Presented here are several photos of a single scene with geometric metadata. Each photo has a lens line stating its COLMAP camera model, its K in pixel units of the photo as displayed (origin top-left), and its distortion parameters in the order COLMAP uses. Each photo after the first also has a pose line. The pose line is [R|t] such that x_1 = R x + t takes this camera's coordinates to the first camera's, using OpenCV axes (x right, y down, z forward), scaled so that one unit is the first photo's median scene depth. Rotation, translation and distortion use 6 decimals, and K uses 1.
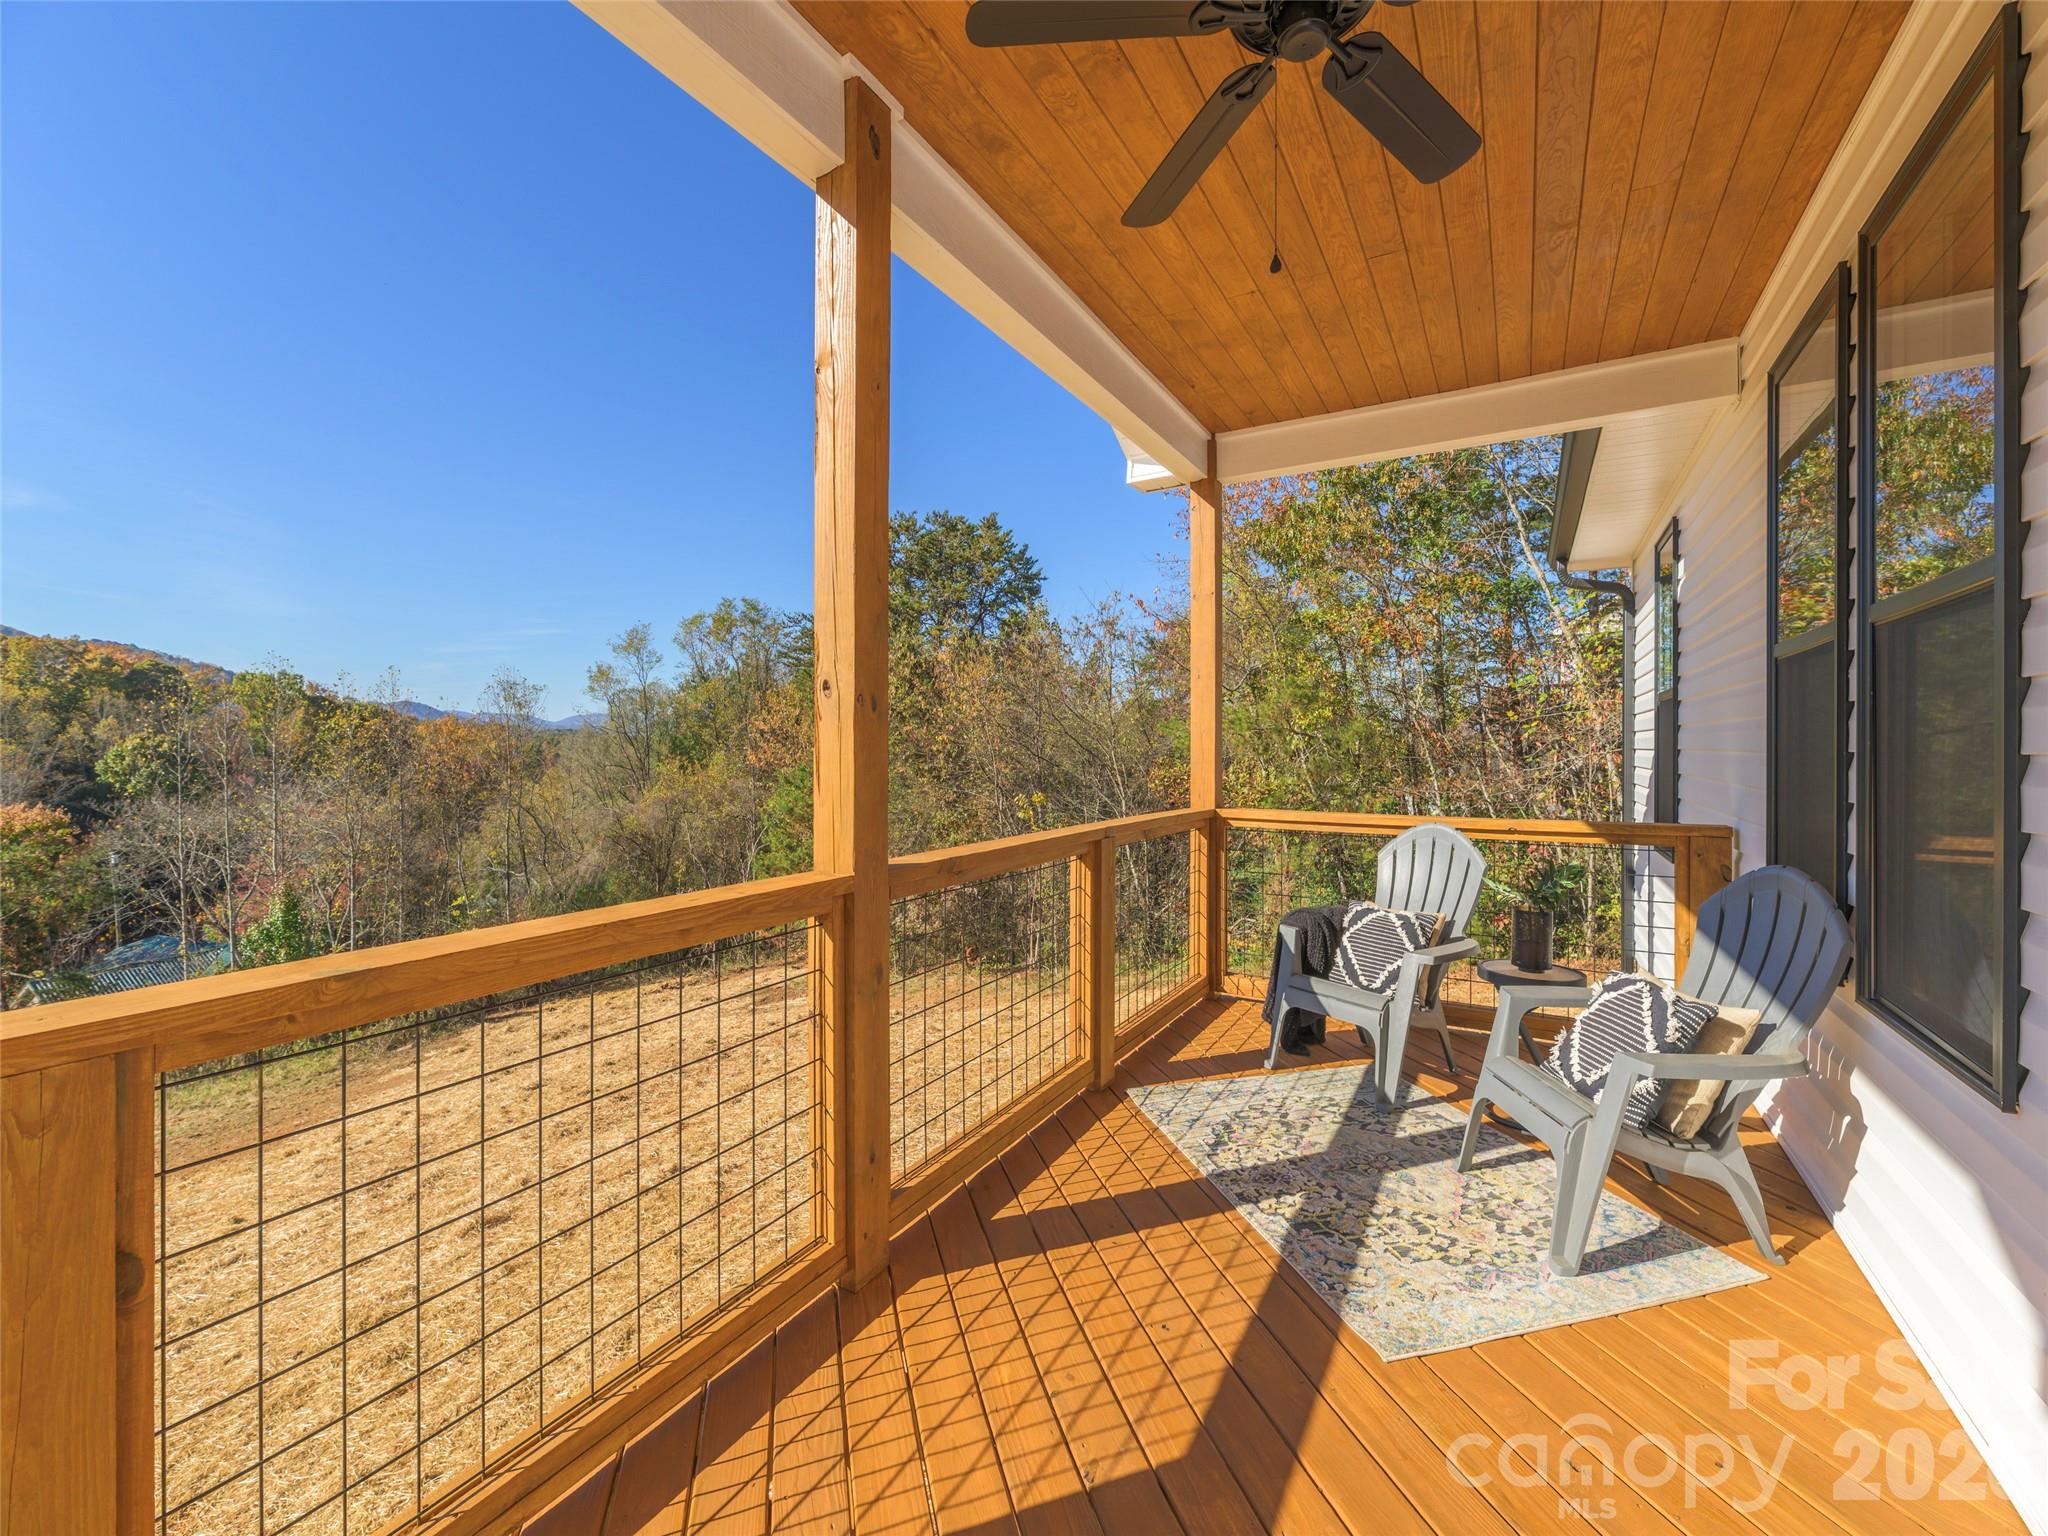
lens RADIAL K [[851.2, 0, 1020.8], [0, 851.2, 754.8], [0, 0, 1]] dist [0.006984, 0.000574]
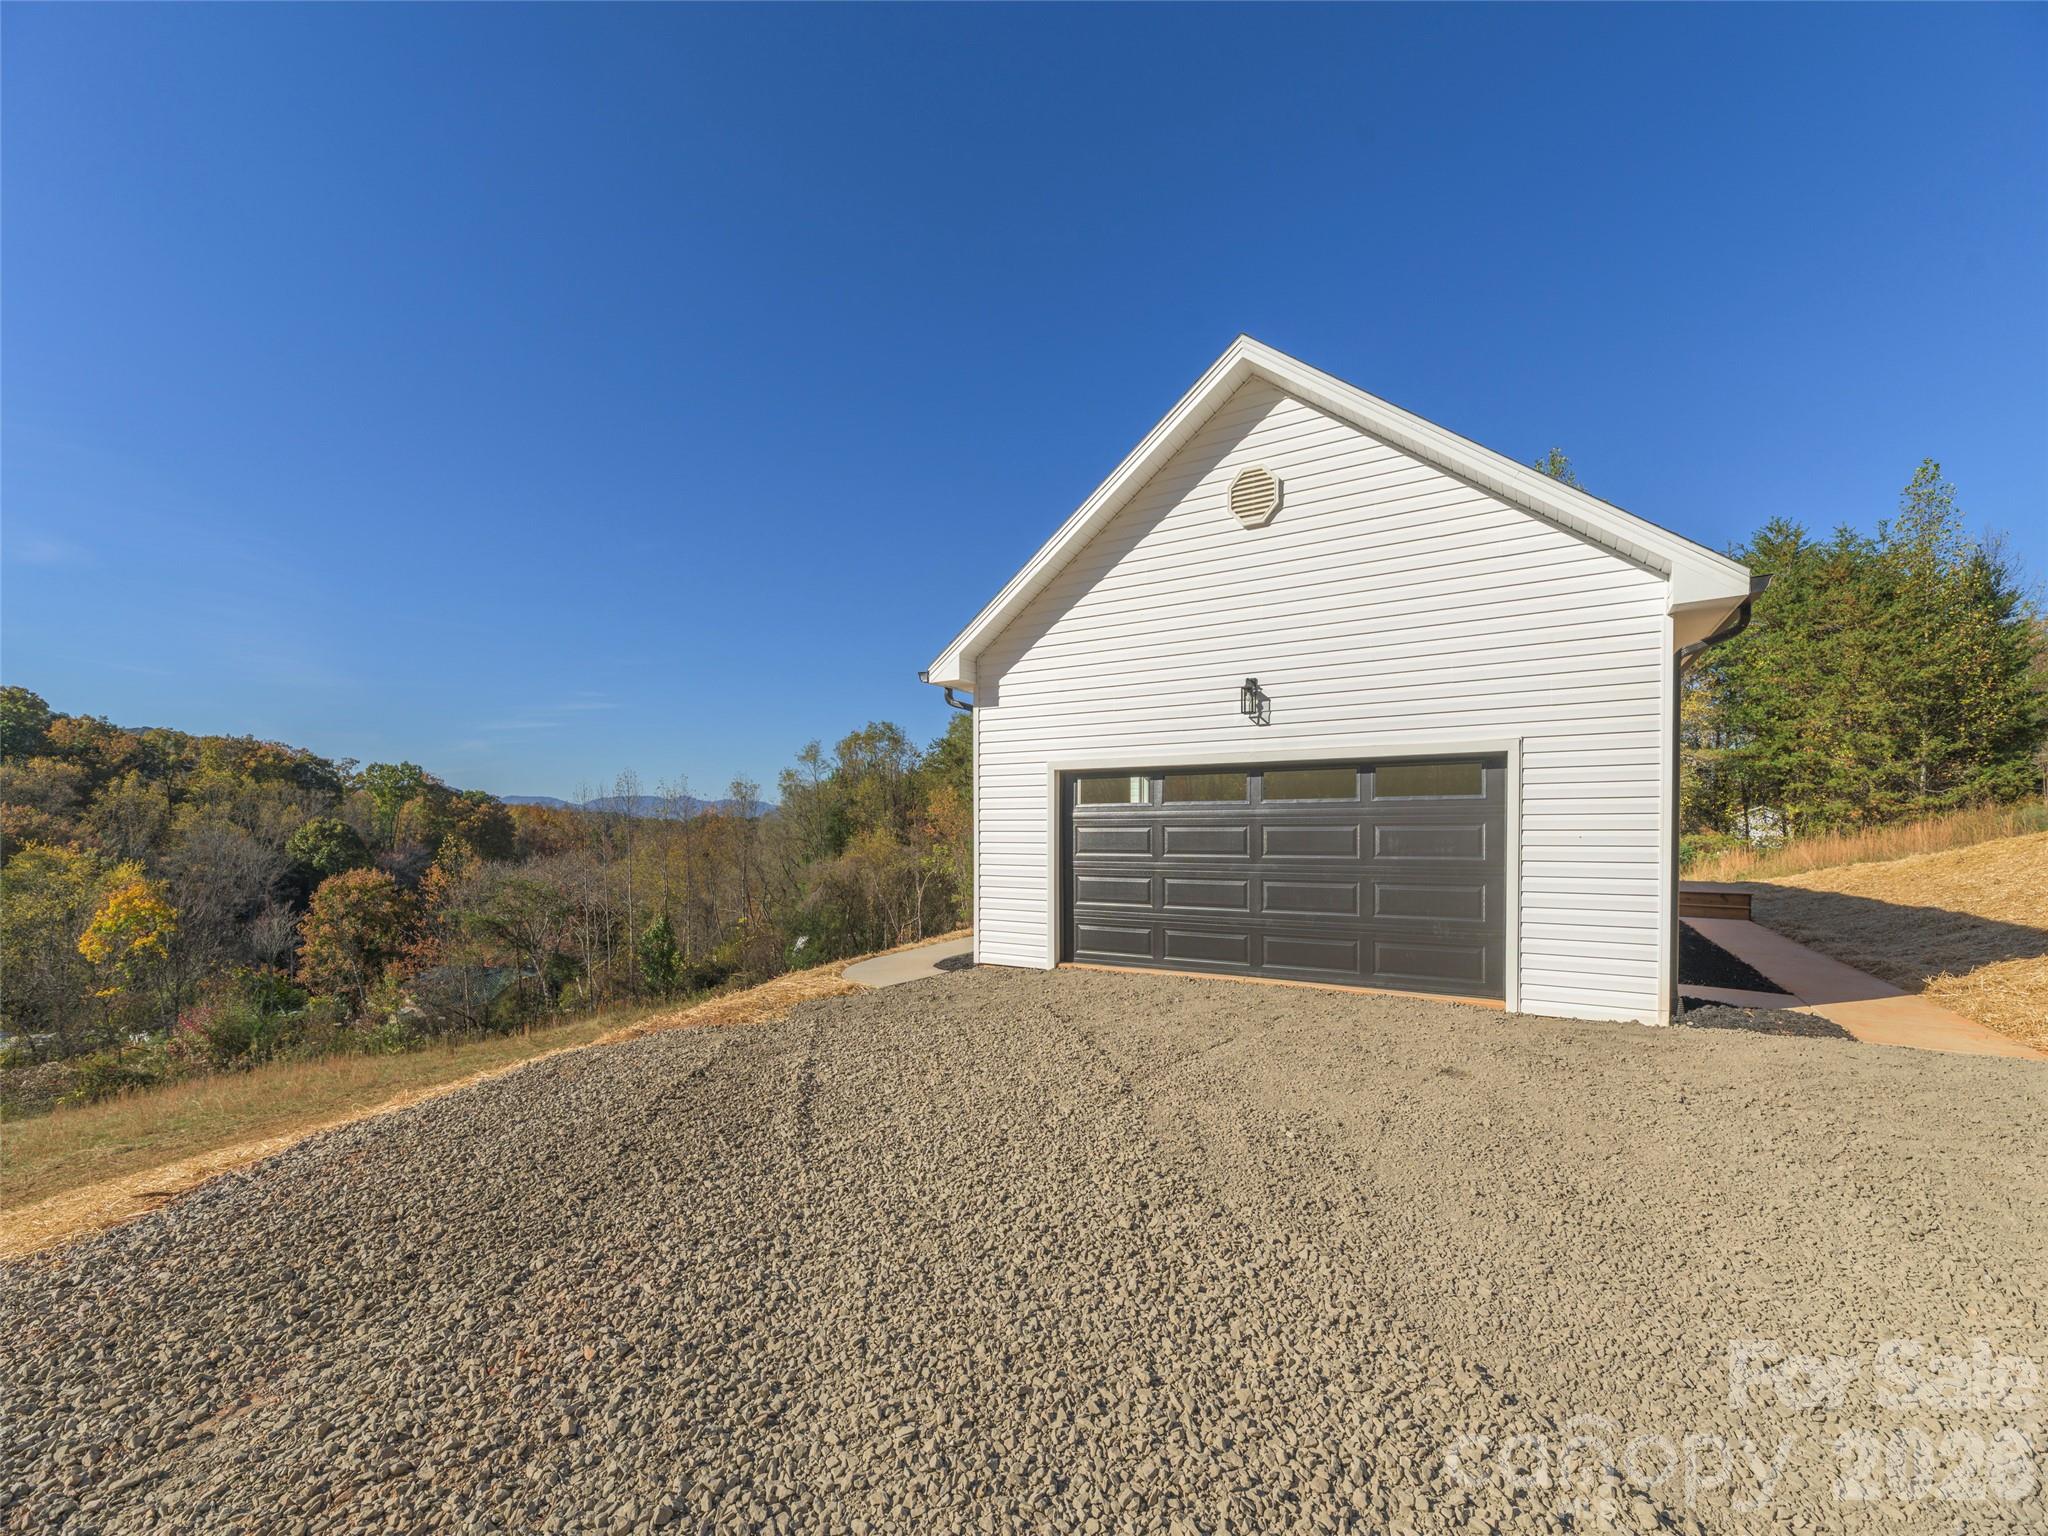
lens RADIAL K [[827.4, 0, 1034.4], [0, 827.4, 813.2], [0, 0, 1]] dist [-0.002684, 0.000879]
pose [[0.999990, -0.004250, -0.001393, -0.071169], [0.004212, 0.999654, -0.025967, 0.008371], [0.001503, 0.025961, 0.999662, -0.413712]]
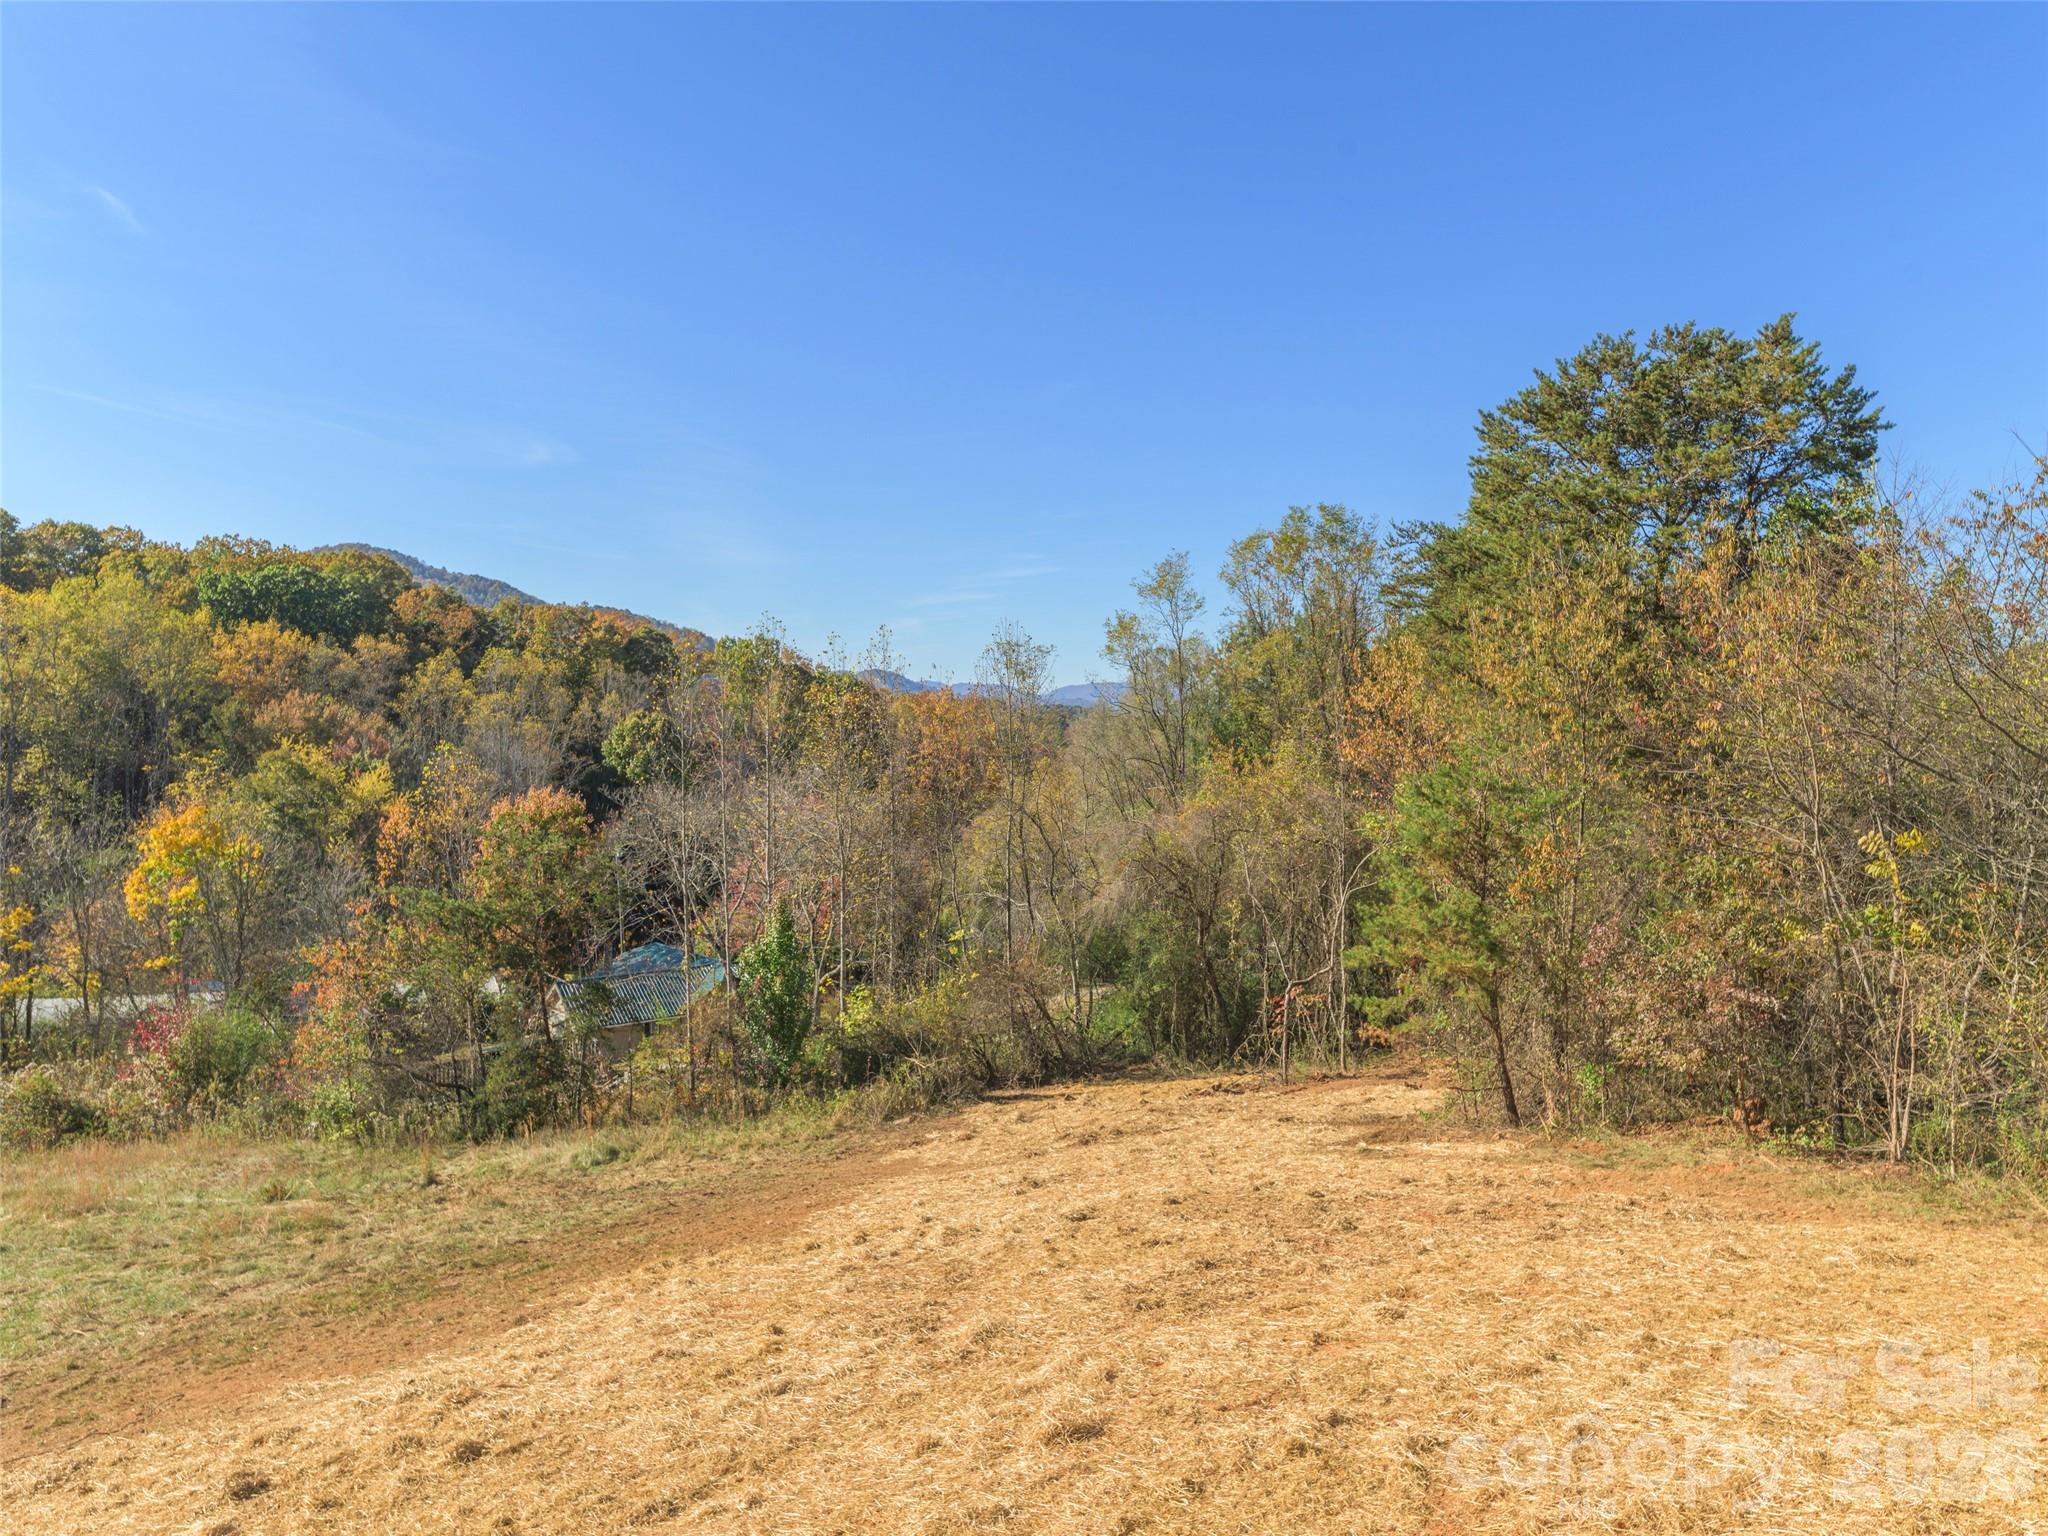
lens RADIAL K [[1317.7, 0, 1059.6], [0, 1317.7, 786.3], [0, 0, 1]] dist [0.003073, 0.003428]
pose [[0.884334, 0.028625, -0.465976, -0.028174], [-0.013959, 0.999293, 0.034896, -0.001586], [0.466646, -0.024355, 0.884109, 0.012370]]
